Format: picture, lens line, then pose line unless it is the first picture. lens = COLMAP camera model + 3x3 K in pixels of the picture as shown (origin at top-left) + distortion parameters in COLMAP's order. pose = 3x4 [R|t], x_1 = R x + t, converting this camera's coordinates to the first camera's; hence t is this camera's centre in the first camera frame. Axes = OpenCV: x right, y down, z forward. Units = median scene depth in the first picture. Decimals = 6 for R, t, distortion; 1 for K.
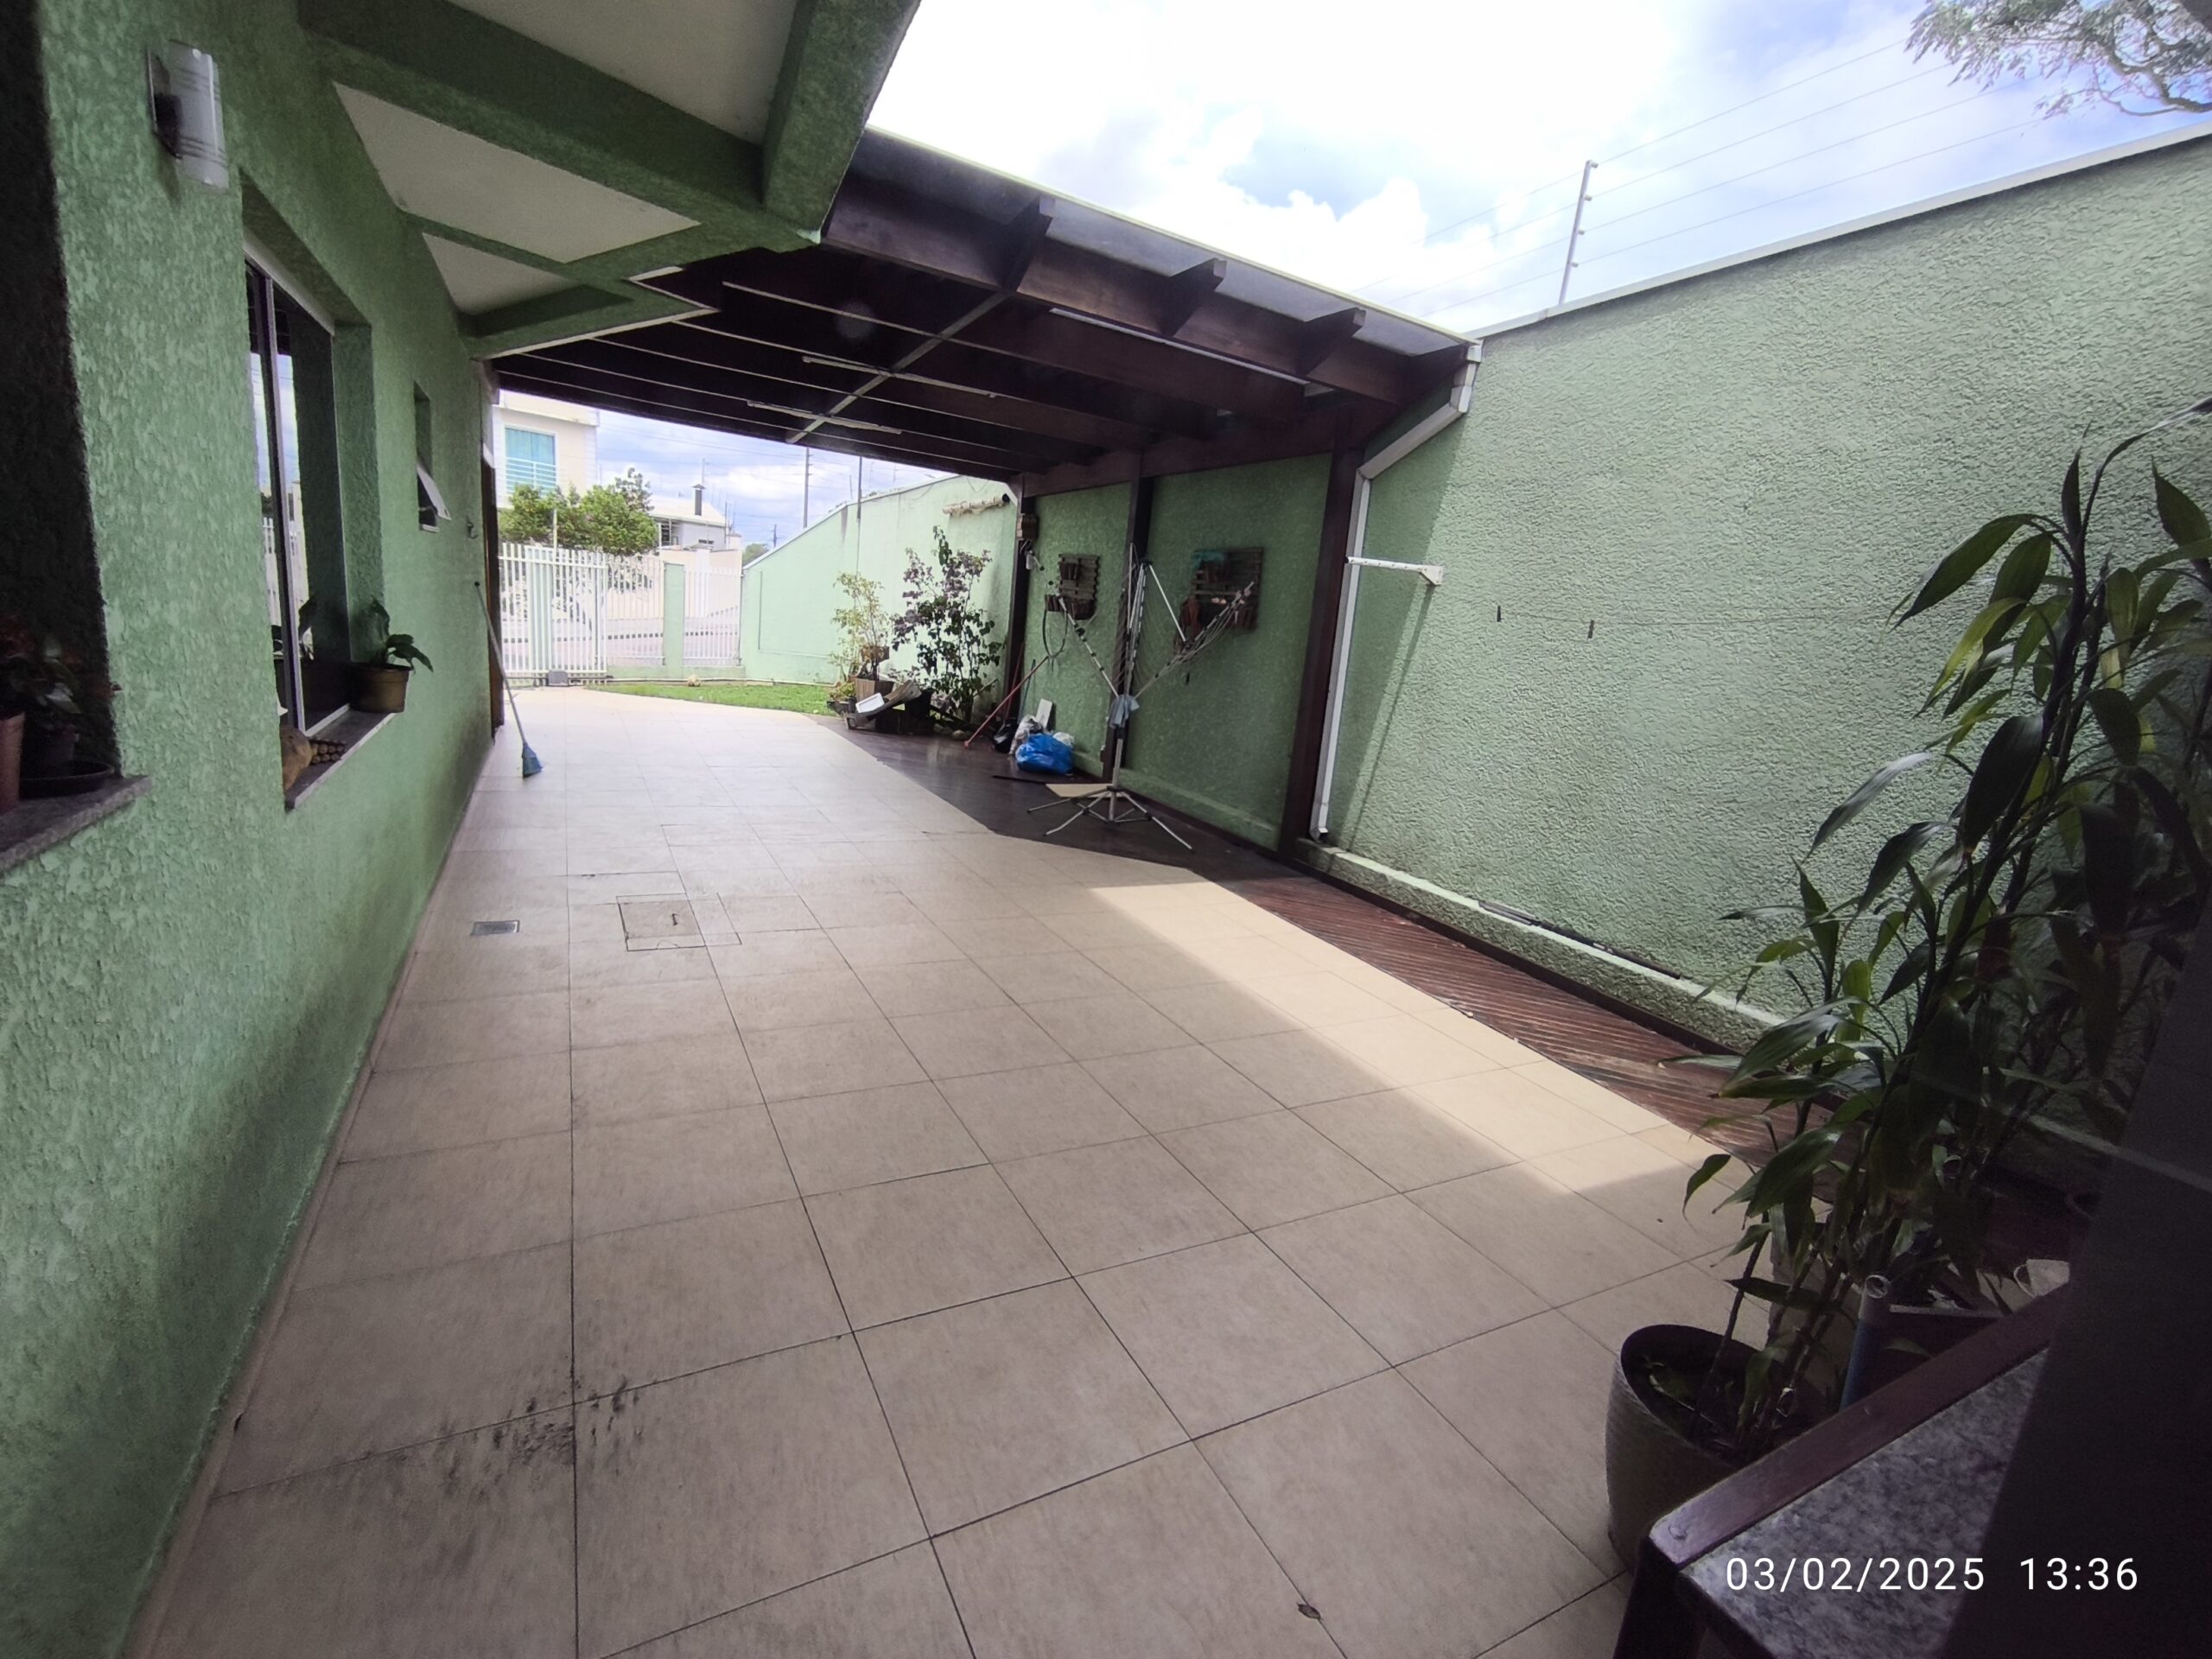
lens RADIAL K [[988.4, 0, 1099.5], [0, 988.4, 827.7], [0, 0, 1]] dist [-0.013868, 0.004019]
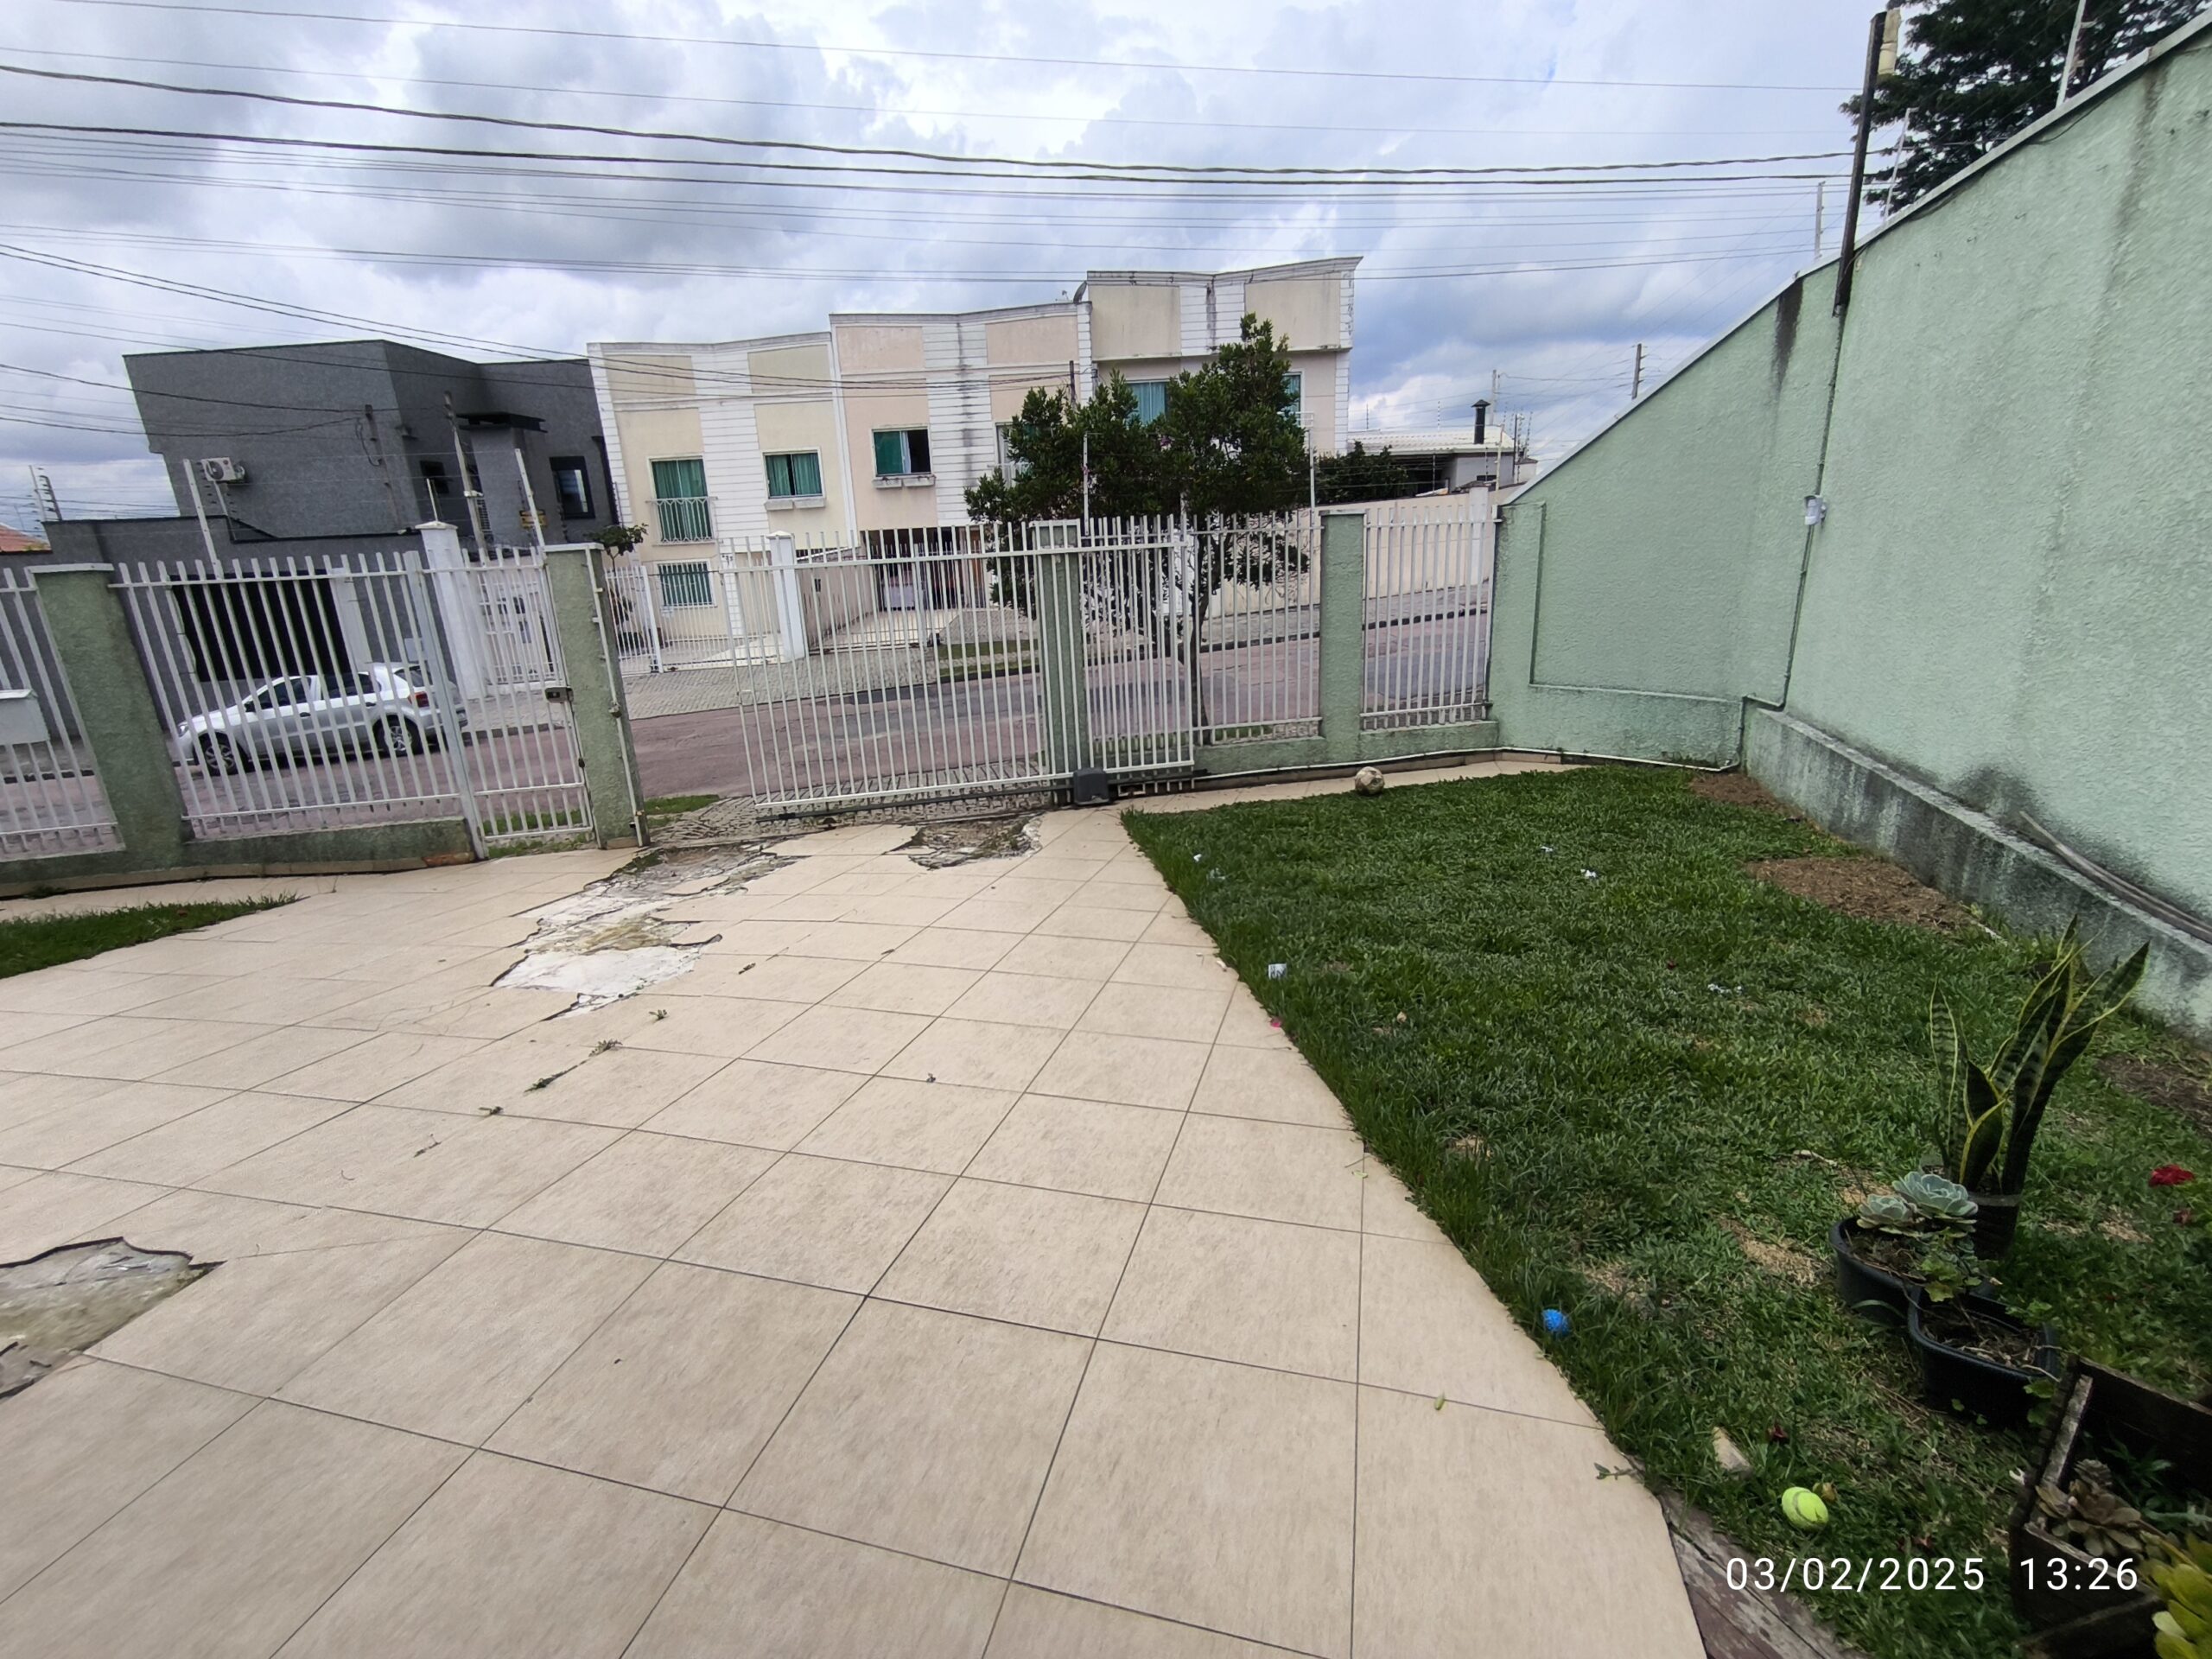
lens RADIAL K [[988.4, 0, 1099.5], [0, 988.4, 827.7], [0, 0, 1]] dist [-0.013868, 0.004019]
pose [[0.723985, 0.061906, -0.687032, -0.181615], [-0.027988, 0.997781, 0.060413, -0.136892], [0.689247, -0.024509, 0.724111, 0.547122]]
